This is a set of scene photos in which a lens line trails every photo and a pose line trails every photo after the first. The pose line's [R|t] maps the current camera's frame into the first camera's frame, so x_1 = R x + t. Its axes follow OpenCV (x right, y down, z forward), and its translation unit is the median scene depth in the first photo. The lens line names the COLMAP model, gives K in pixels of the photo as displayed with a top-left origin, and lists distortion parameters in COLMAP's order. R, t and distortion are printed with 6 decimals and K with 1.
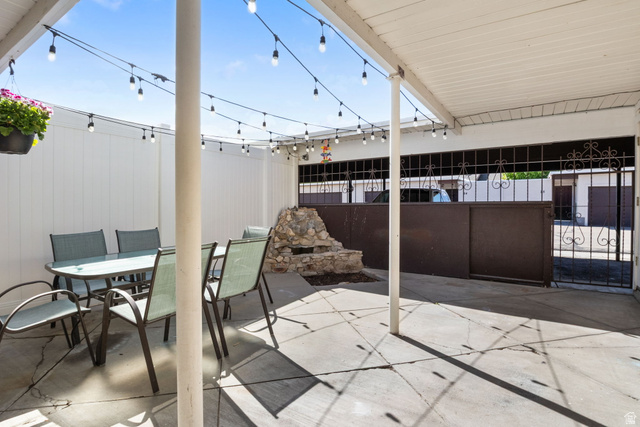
lens RADIAL K [[324.6, 0, 319.5], [0, 324.6, 212.3], [0, 0, 1]] dist [-0.016605, 0.001243]
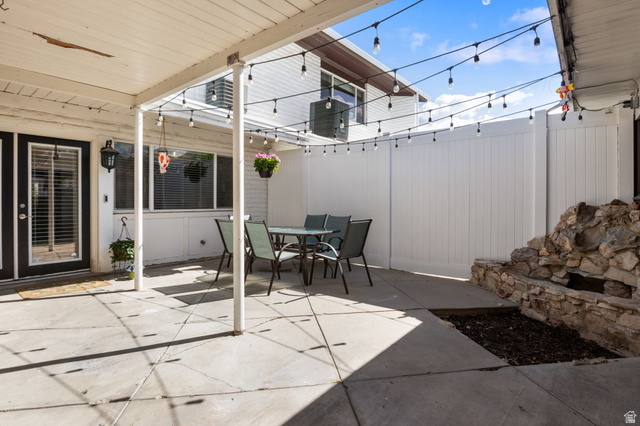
lens RADIAL K [[324.6, 0, 319.8], [0, 324.6, 207.2], [0, 0, 1]] dist [-0.016605, 0.001243]
pose [[-0.097933, 0.014014, -0.995094, 1.323033], [-0.022783, 0.999607, 0.016320, -0.011260], [0.994932, 0.024269, -0.097575, 1.528535]]
